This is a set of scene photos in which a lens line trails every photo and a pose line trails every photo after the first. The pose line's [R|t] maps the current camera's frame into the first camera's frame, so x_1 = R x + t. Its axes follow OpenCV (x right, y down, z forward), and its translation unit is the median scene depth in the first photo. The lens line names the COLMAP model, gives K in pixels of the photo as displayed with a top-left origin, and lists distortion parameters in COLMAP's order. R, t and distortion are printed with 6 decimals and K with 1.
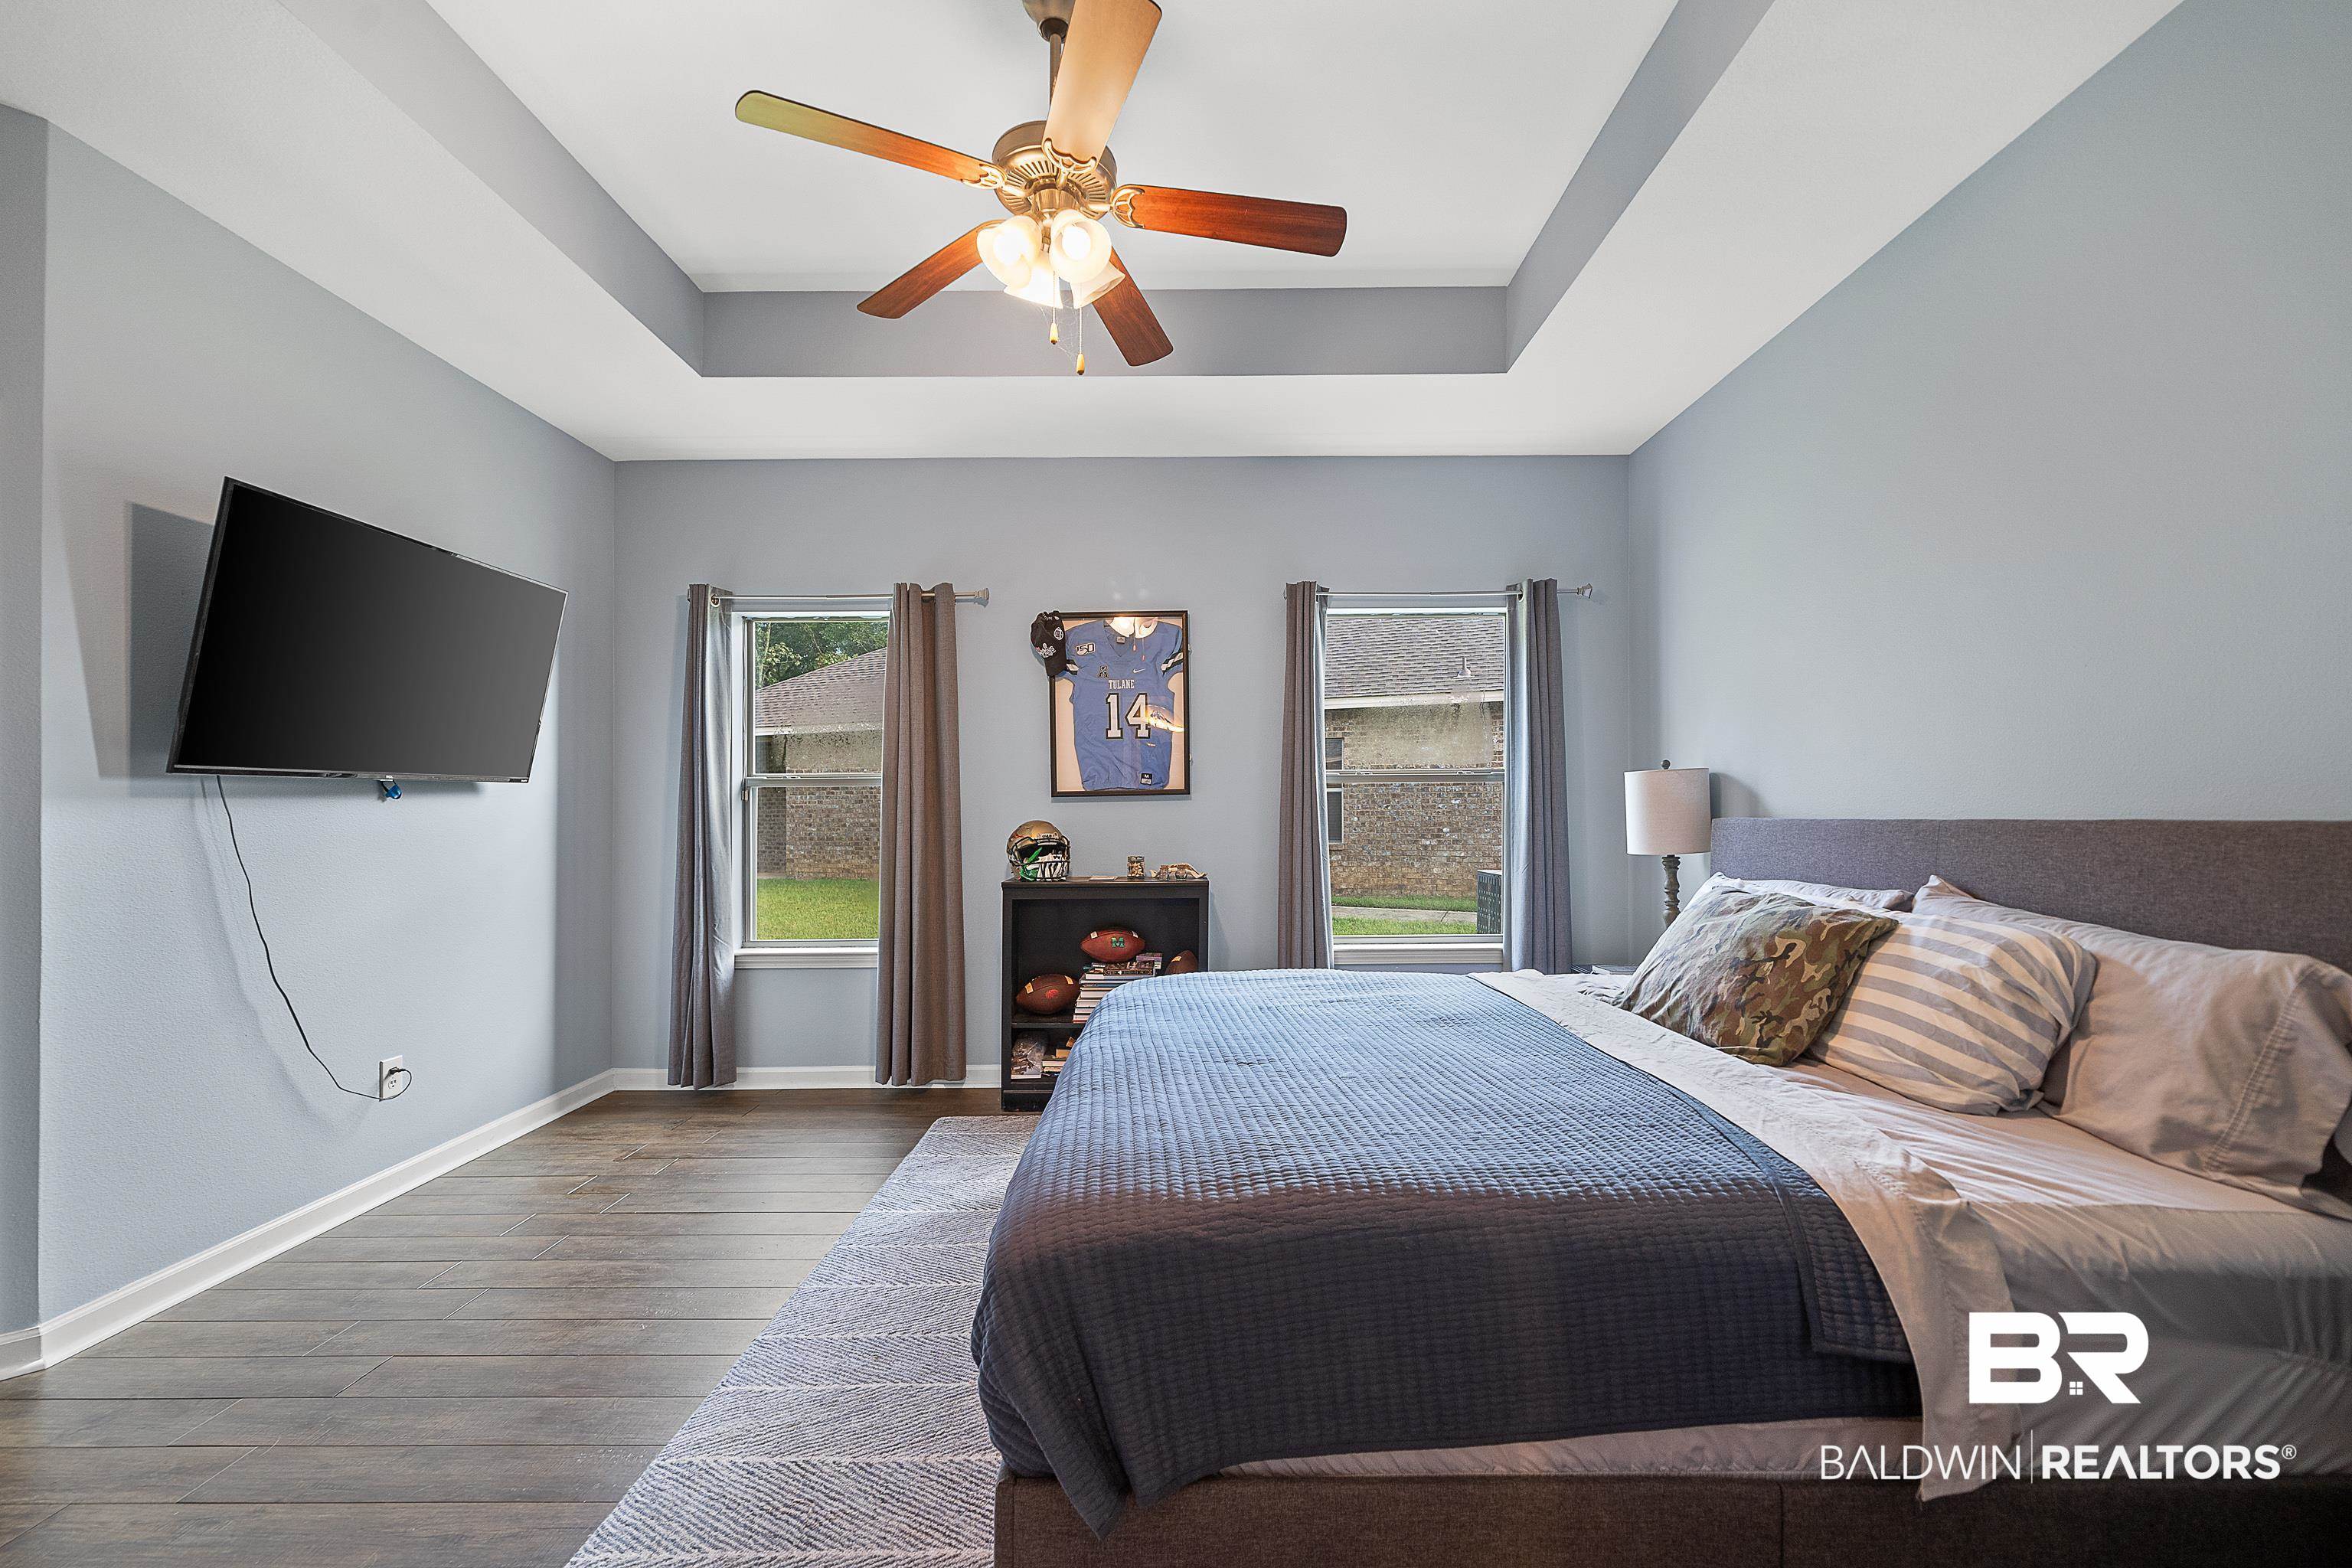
lens RADIAL K [[959.5, 0, 1170.1], [0, 959.5, 810.0], [0, 0, 1]] dist [-0.002115, -0.000394]
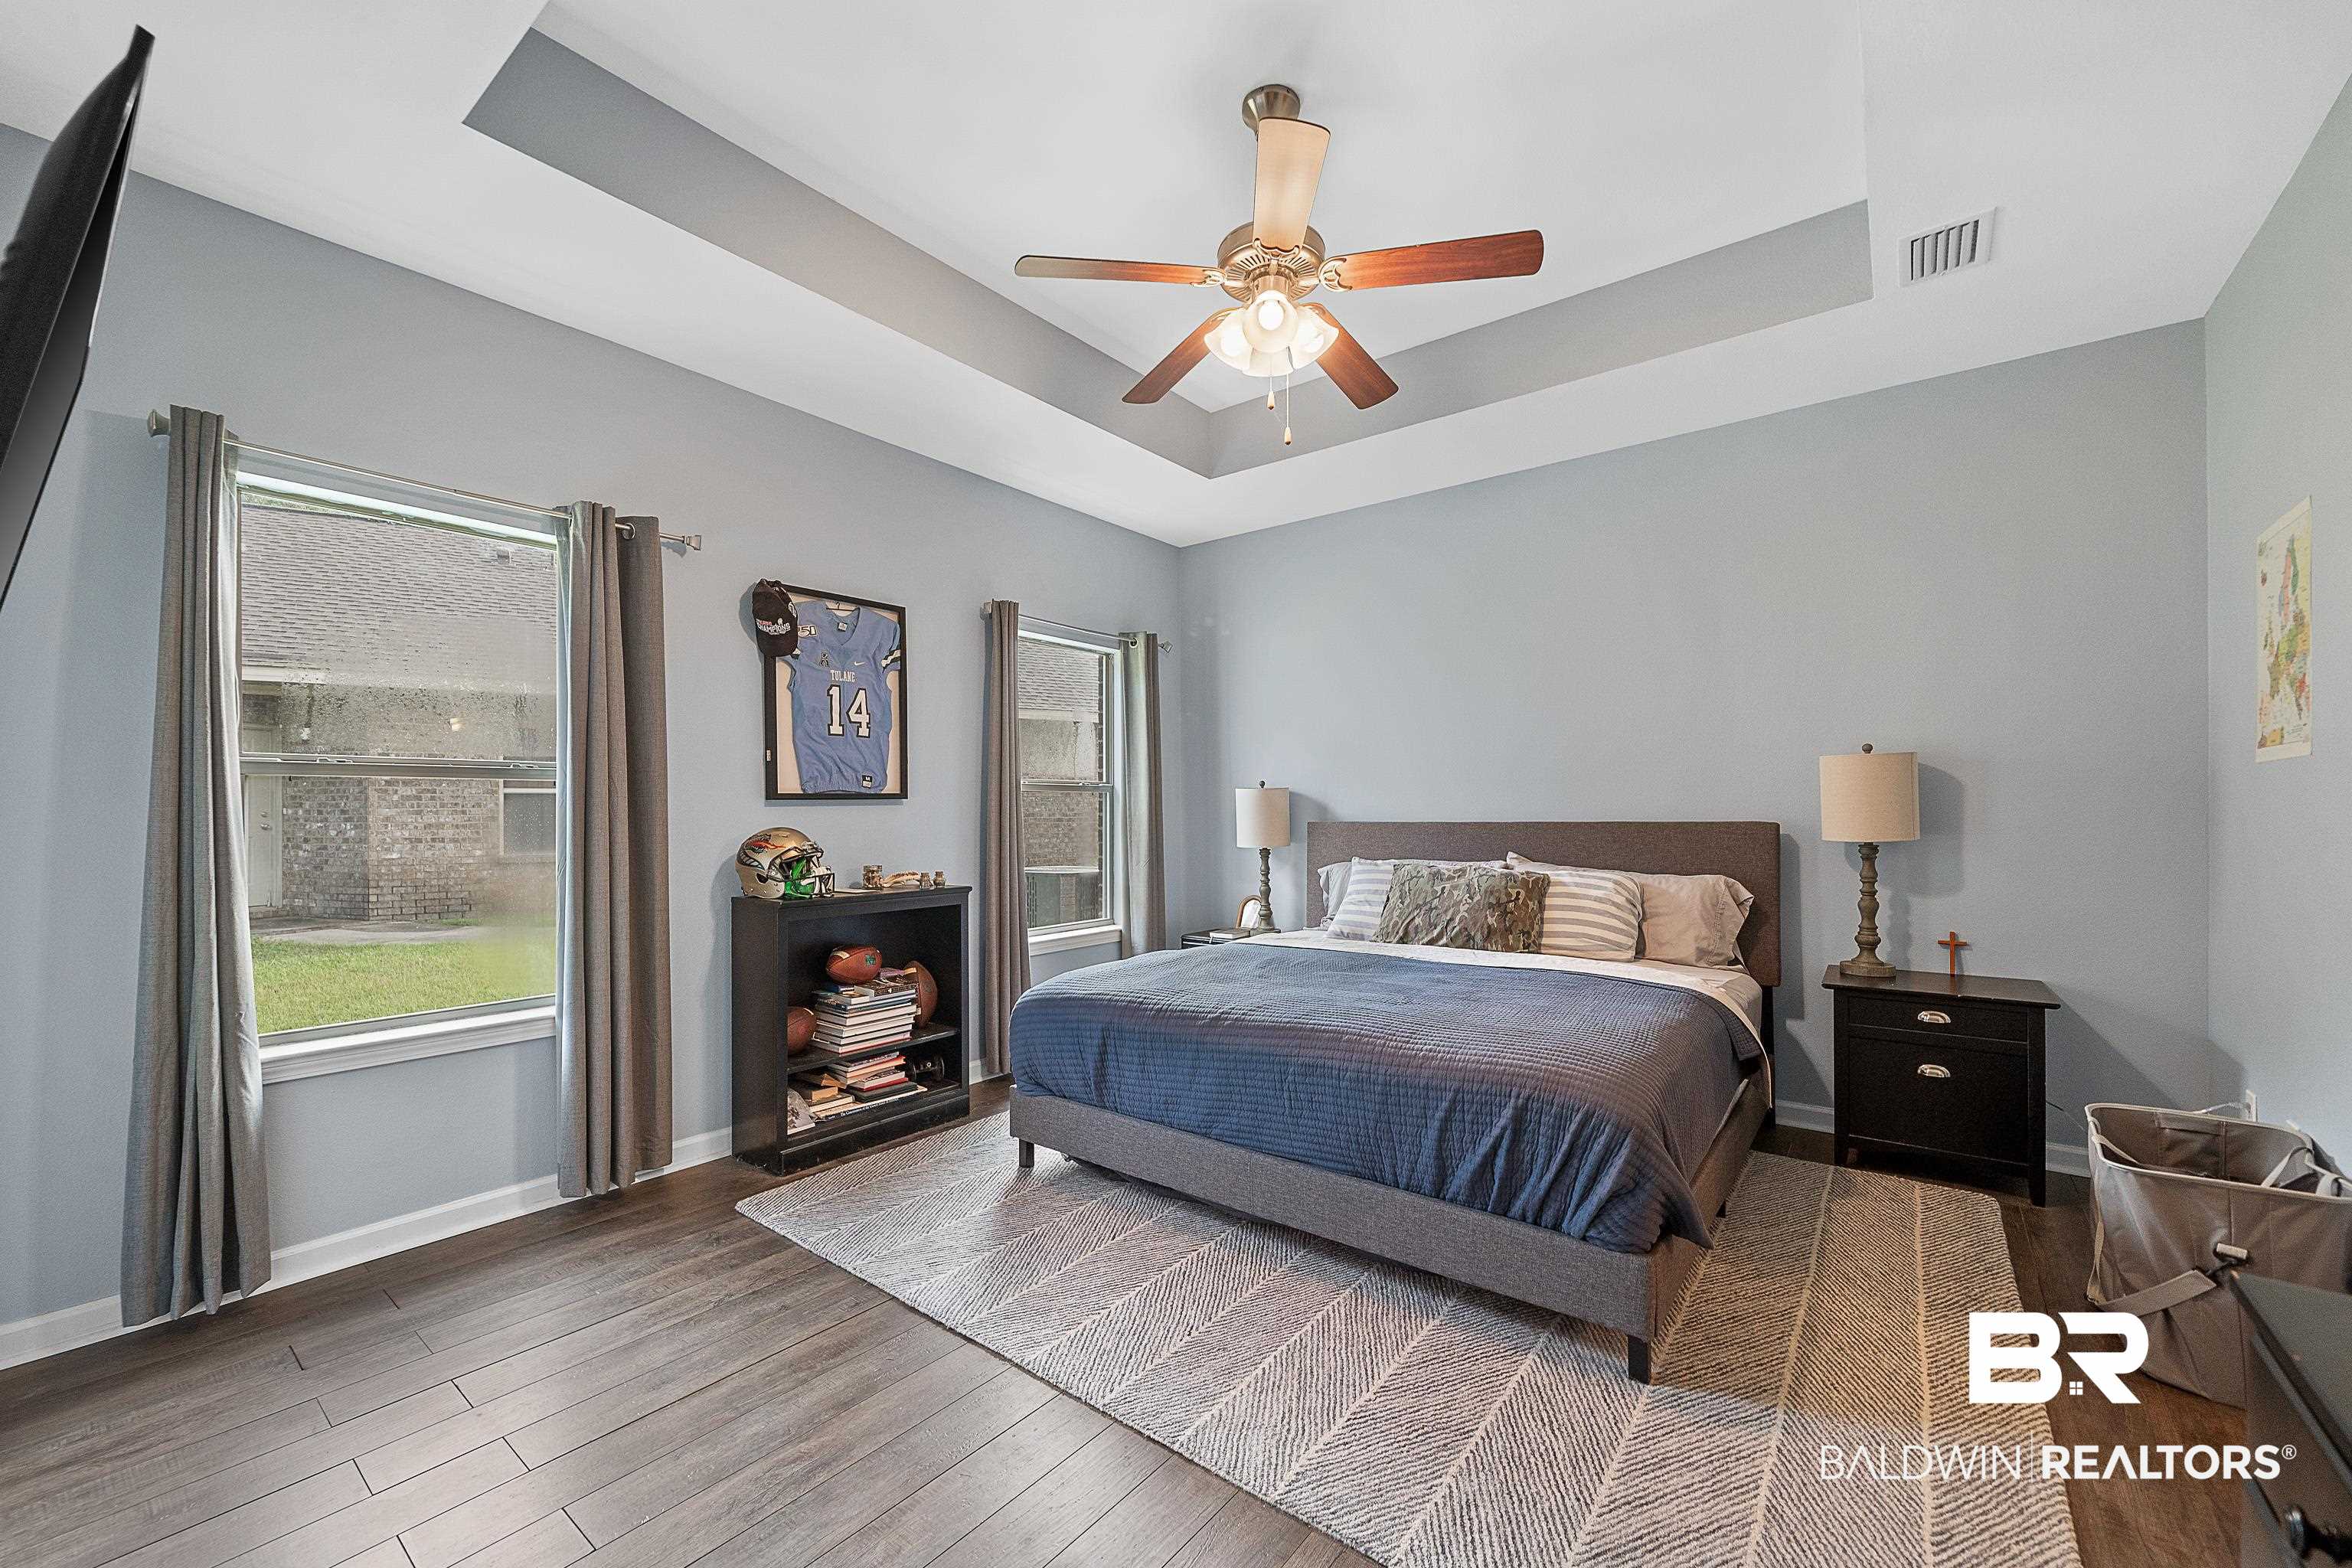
lens RADIAL K [[959.5, 0, 1170.1], [0, 959.5, 810.0], [0, 0, 1]] dist [-0.002115, -0.000394]
pose [[0.611251, 0.007002, 0.791406, -0.582749], [-0.002789, 0.999974, -0.006693, 0.000321], [-0.791432, 0.001884, 0.611254, 0.206716]]
